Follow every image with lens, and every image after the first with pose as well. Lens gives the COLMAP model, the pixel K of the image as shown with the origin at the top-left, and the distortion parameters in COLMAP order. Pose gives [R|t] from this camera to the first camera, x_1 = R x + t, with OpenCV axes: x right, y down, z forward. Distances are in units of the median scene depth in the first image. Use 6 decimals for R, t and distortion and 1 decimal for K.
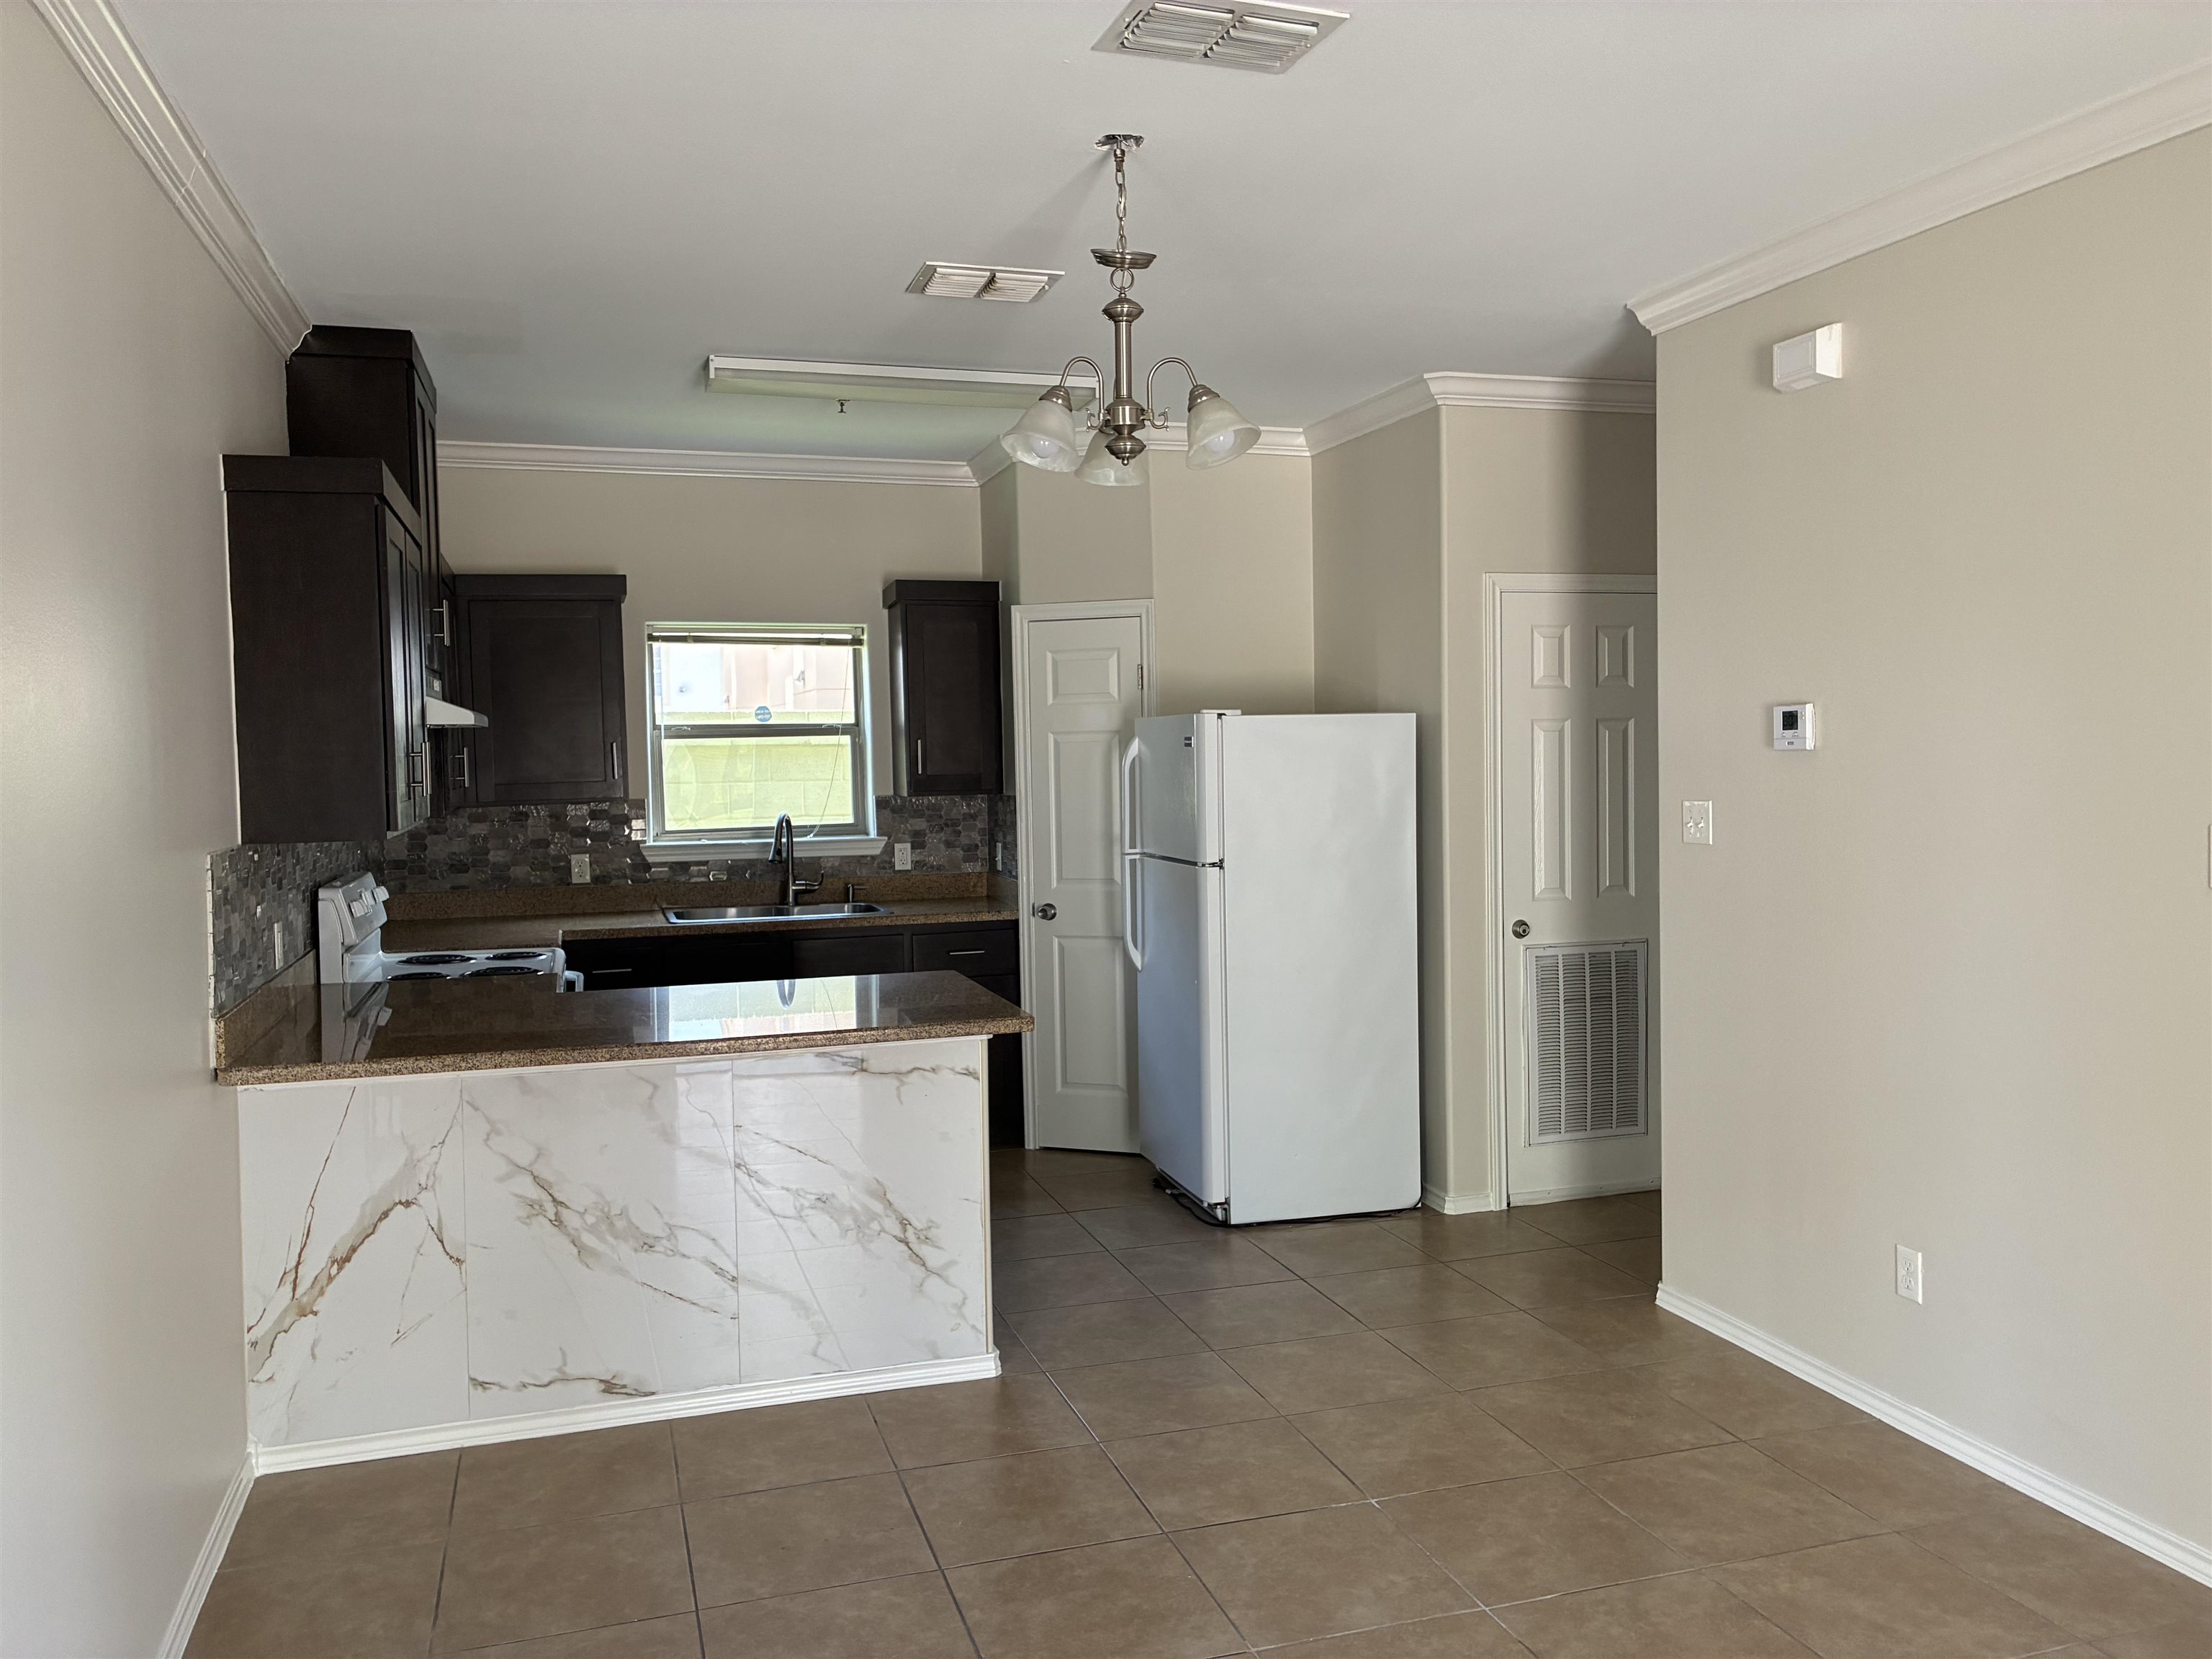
lens RADIAL K [[1674.8, 0, 1095.5], [0, 1674.8, 823.1], [0, 0, 1]] dist [0.026357, -0.028753]
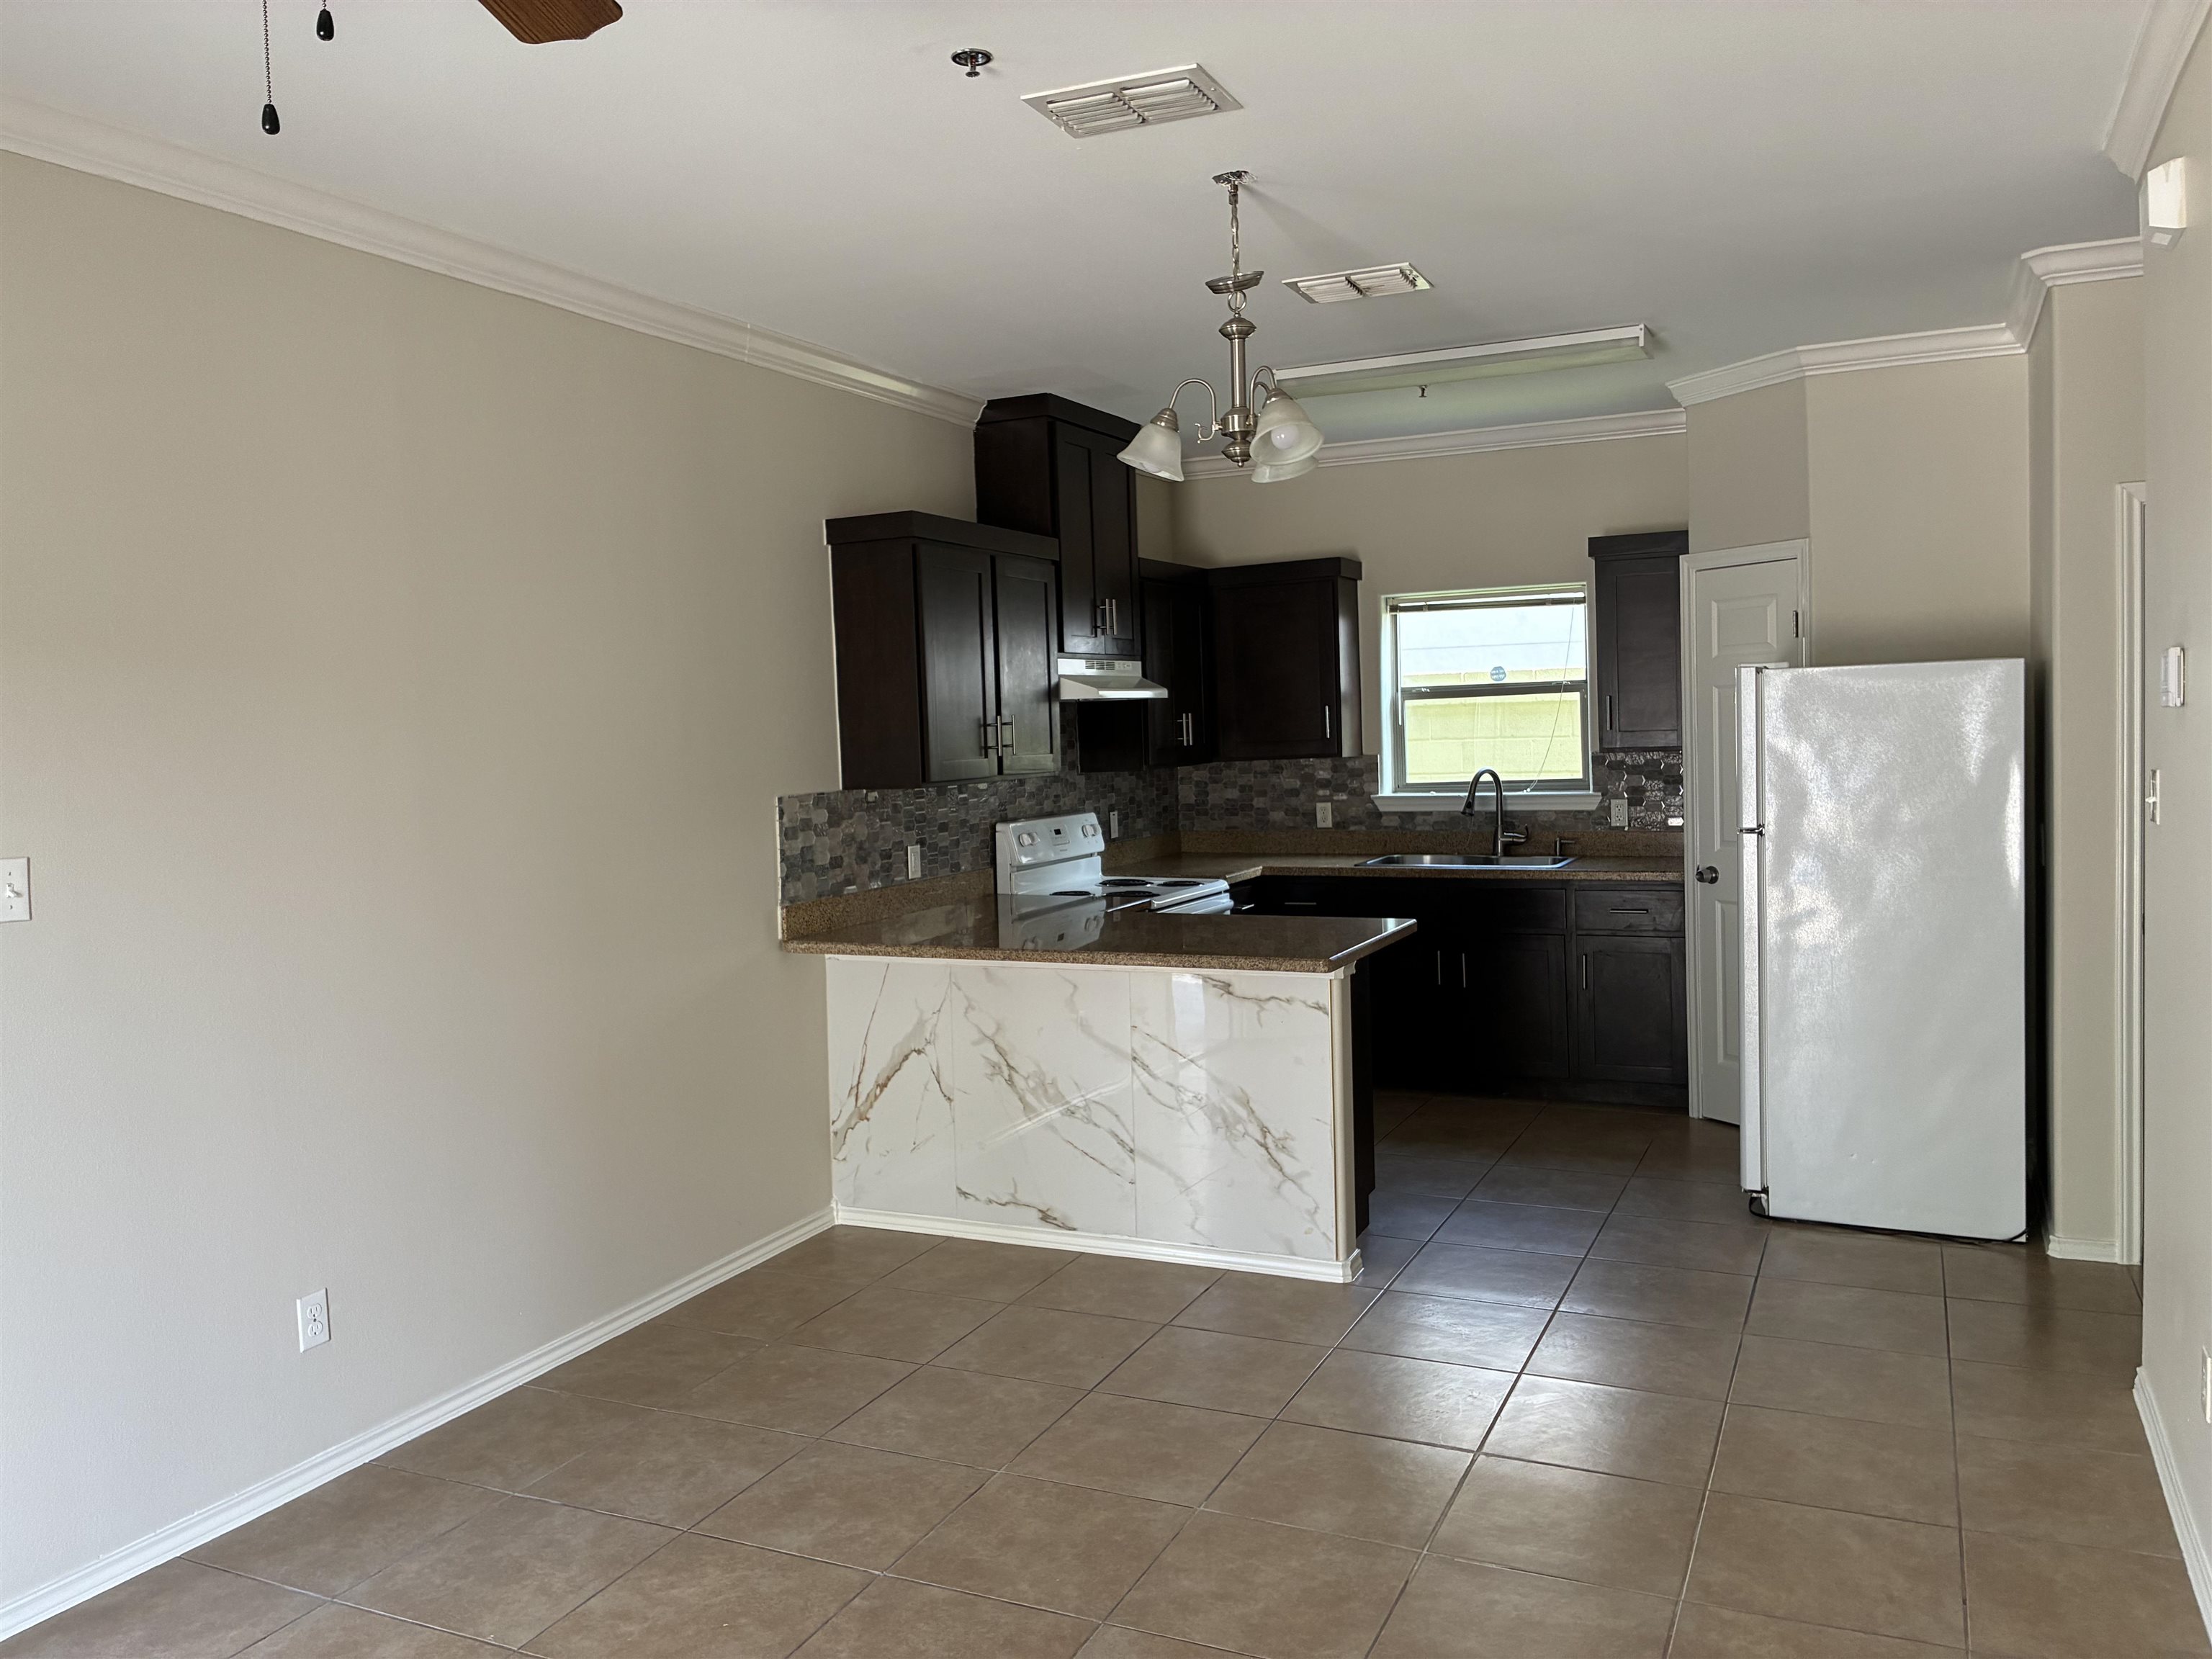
lens RADIAL K [[1674.8, 0, 1095.5], [0, 1674.8, 823.1], [0, 0, 1]] dist [0.026357, -0.028753]
pose [[0.735352, 0.032626, -0.676899, 0.515308], [-0.010684, 0.999274, 0.036558, -0.011011], [0.677601, -0.019651, 0.735167, 0.075365]]
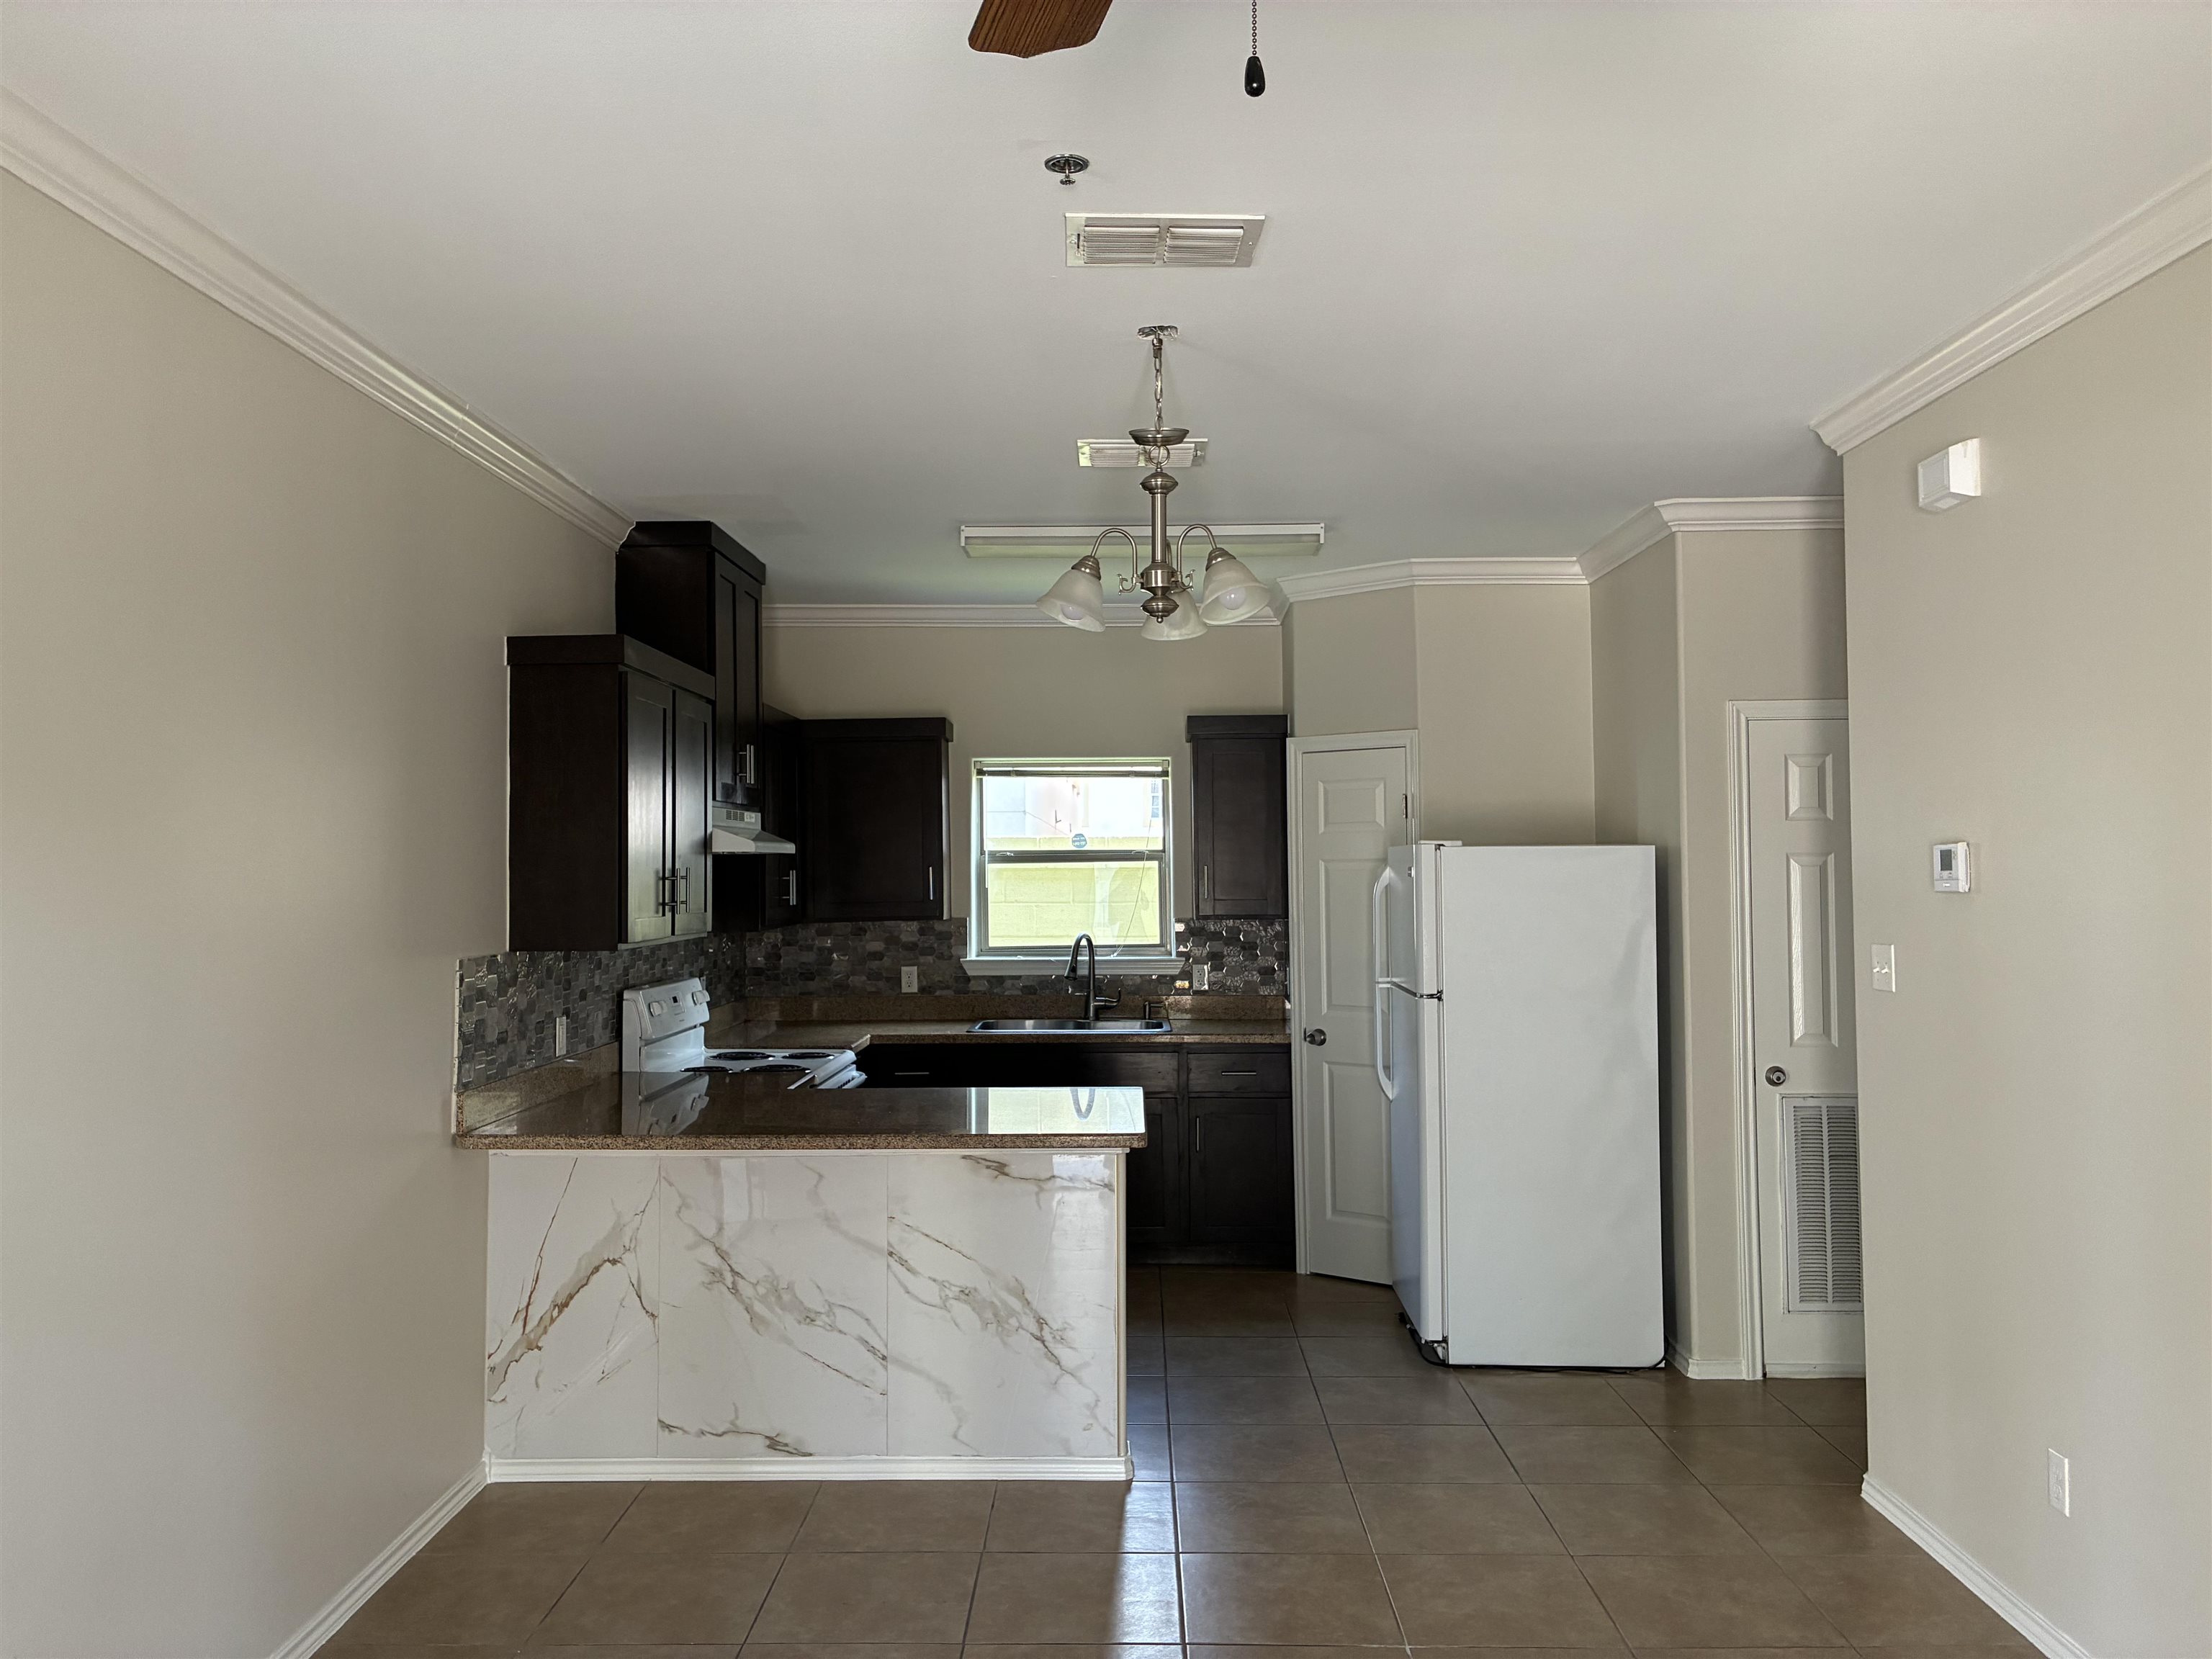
lens RADIAL K [[1674.8, 0, 1095.5], [0, 1674.8, 823.1], [0, 0, 1]] dist [0.026357, -0.028753]
pose [[0.949189, 0.001809, -0.314700, 0.231054], [-0.023944, 0.997500, -0.066484, -0.007816], [0.313793, 0.070641, 0.946860, -0.022905]]
